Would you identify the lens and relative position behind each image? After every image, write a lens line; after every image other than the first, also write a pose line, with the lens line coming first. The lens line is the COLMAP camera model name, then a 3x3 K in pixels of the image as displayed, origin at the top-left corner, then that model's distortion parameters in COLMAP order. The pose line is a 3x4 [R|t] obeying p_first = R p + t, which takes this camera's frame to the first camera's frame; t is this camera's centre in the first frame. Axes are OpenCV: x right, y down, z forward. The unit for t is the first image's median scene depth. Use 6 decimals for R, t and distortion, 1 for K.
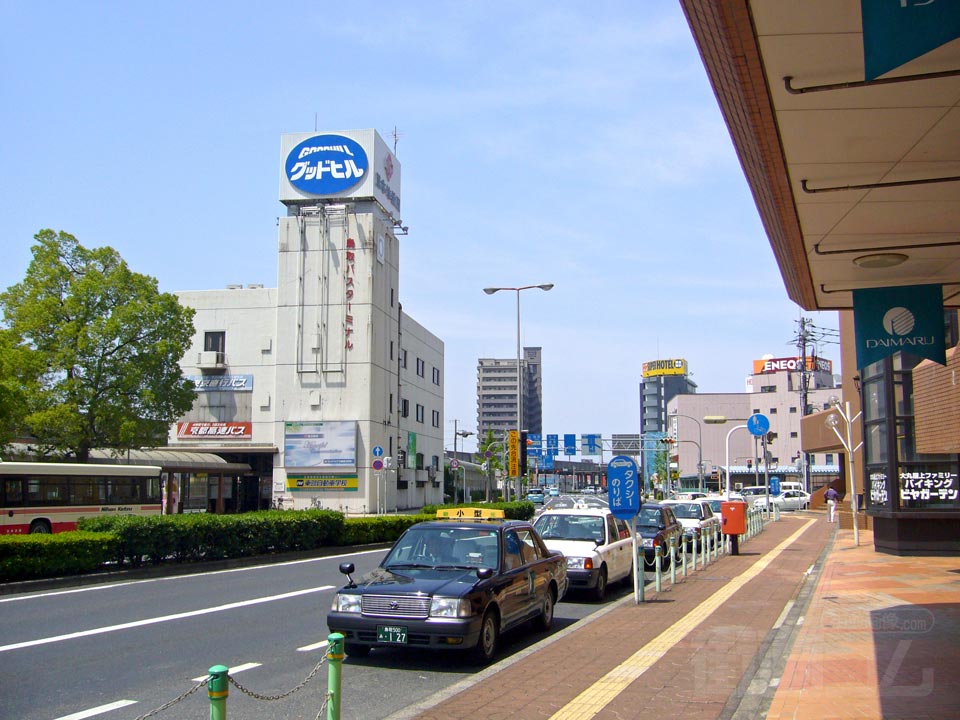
lens RADIAL K [[1012.8, 0, 480.0], [0, 1012.8, 360.0], [0, 0, 1]] dist [-0.080435, 0.043952]
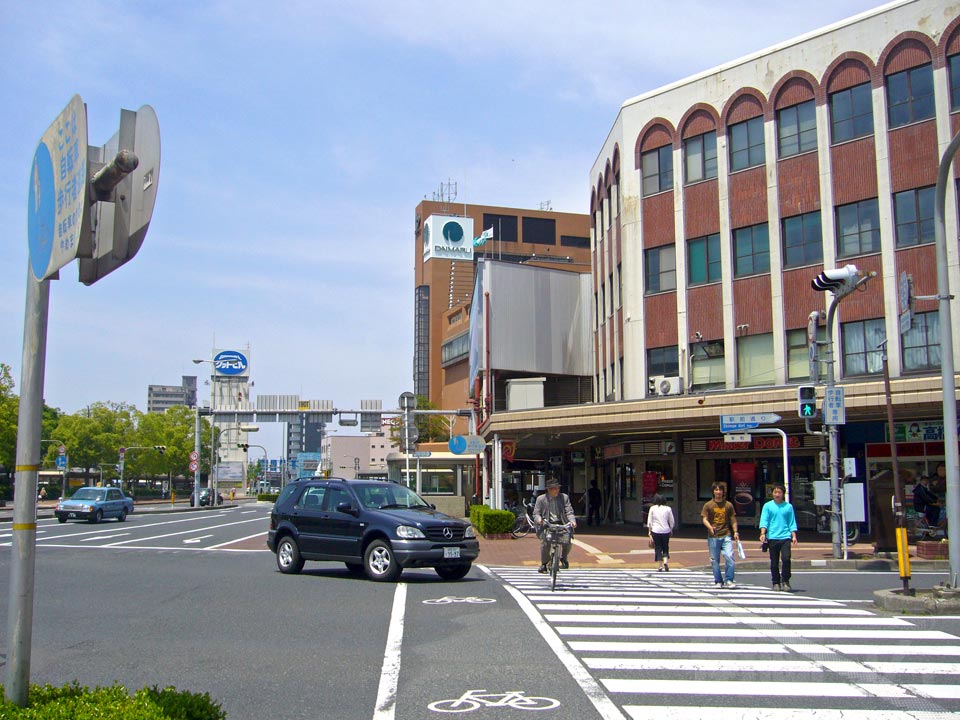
lens RADIAL K [[1012.8, 0, 480.0], [0, 1012.8, 360.0], [0, 0, 1]] dist [-0.080435, 0.043952]
pose [[0.921185, 0.047276, 0.386241, -0.563119], [-0.046724, 0.998849, -0.010823, -0.202538], [-0.386308, -0.008077, 0.922334, -1.643509]]
